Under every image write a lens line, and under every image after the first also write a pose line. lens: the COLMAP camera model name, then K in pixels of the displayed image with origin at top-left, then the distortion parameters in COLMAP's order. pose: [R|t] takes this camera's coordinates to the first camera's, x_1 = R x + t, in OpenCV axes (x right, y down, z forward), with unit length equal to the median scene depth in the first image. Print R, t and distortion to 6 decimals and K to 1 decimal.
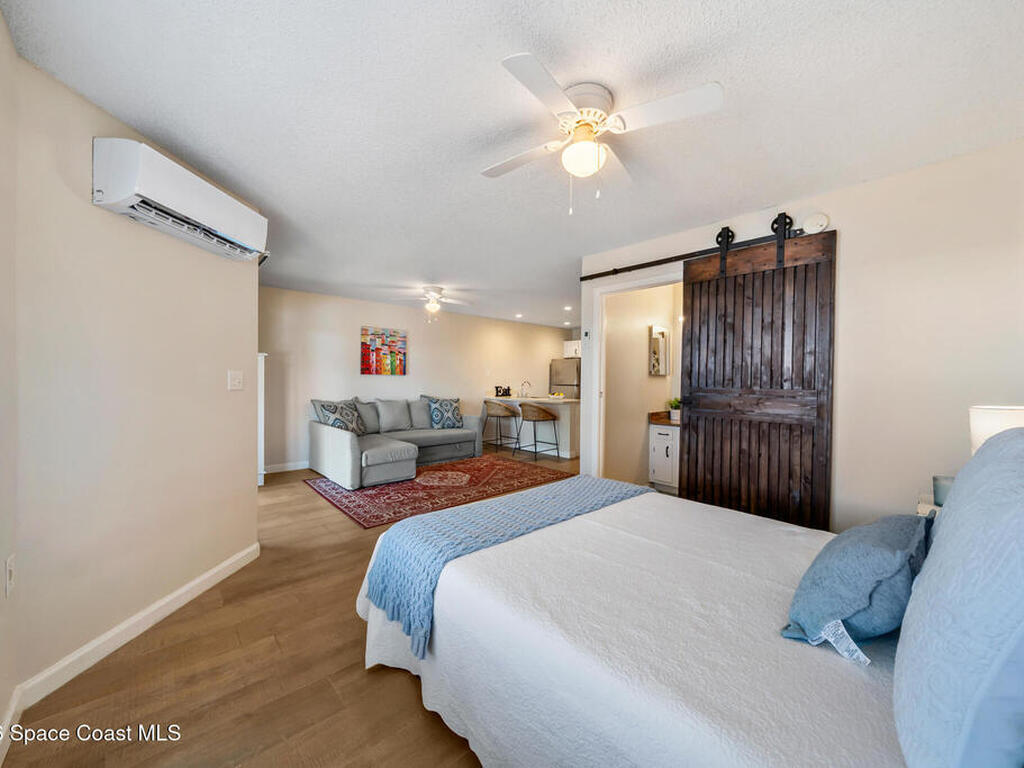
lens RADIAL K [[398.0, 0, 511.2], [0, 398.0, 384.5], [0, 0, 1]] dist [-0.004427, -0.000249]
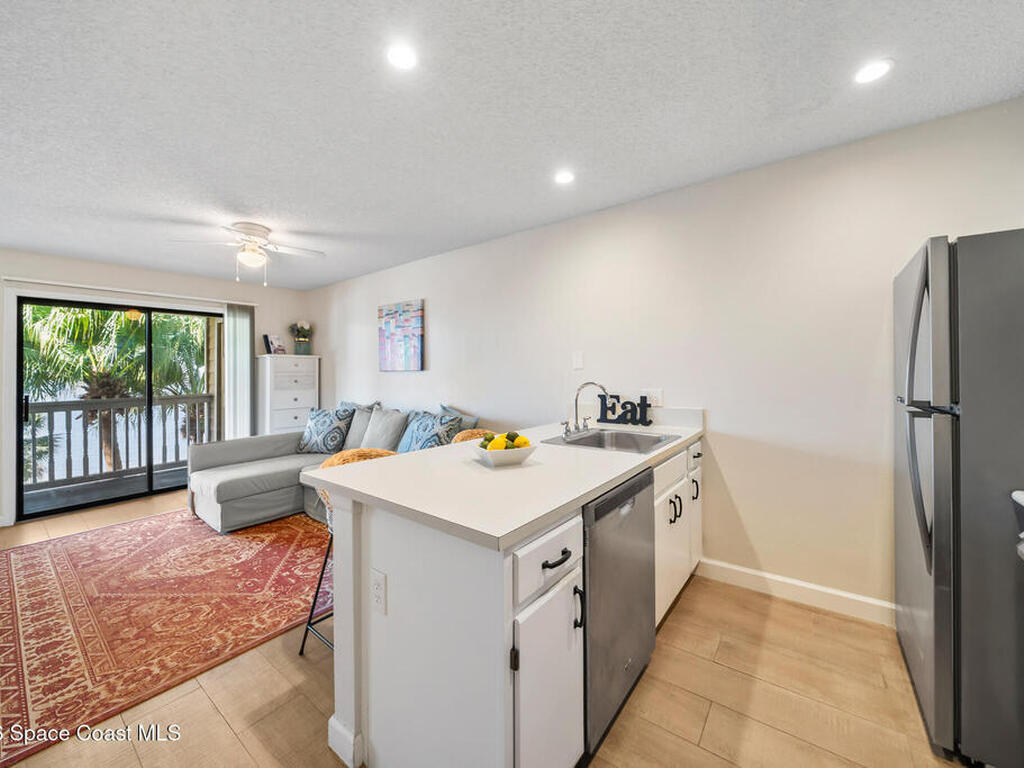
lens RADIAL K [[398.0, 0, 510.5], [0, 398.0, 370.9], [0, 0, 1]] dist [-0.004427, -0.000249]
pose [[0.187681, -0.012538, -0.982150, 0.488144], [0.004121, 0.999920, -0.011977, -0.020152], [0.982221, -0.001800, 0.187717, 1.351769]]
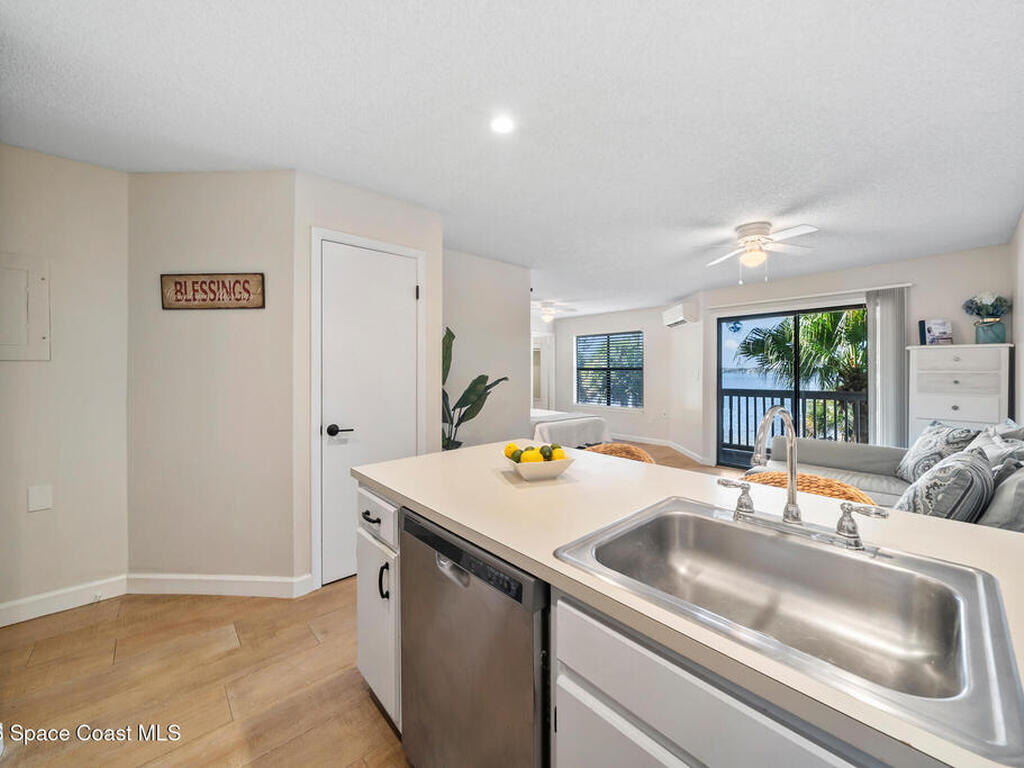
lens RADIAL K [[398.0, 0, 523.0], [0, 398.0, 370.1], [0, 0, 1]] dist [-0.004427, -0.000249]
pose [[-0.999760, -0.008084, -0.020359, 0.175146], [-0.008262, 0.999928, 0.008676, -0.029428], [0.020288, 0.008842, -0.999755, 1.704126]]
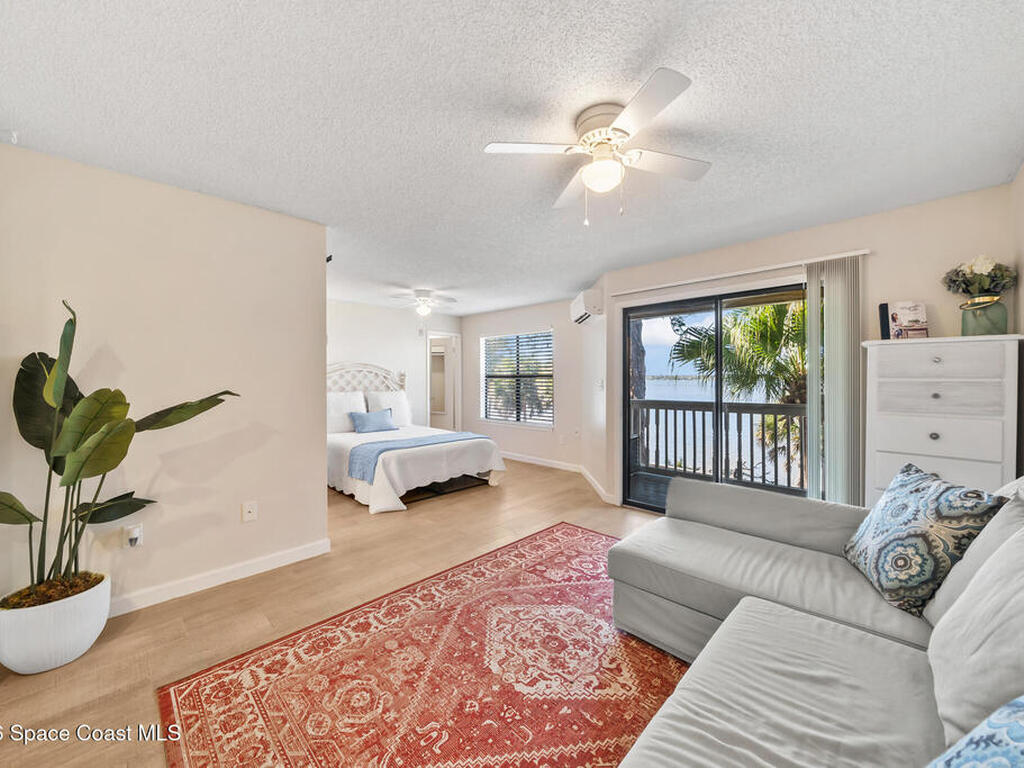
lens RADIAL K [[398.0, 0, 521.6], [0, 398.0, 377.8], [0, 0, 1]] dist [-0.004427, -0.000249]
pose [[-0.996387, -0.005620, -0.084743, -0.108075], [-0.006414, 0.999938, 0.009102, -0.029995], [0.084687, 0.009613, -0.996361, 1.418178]]
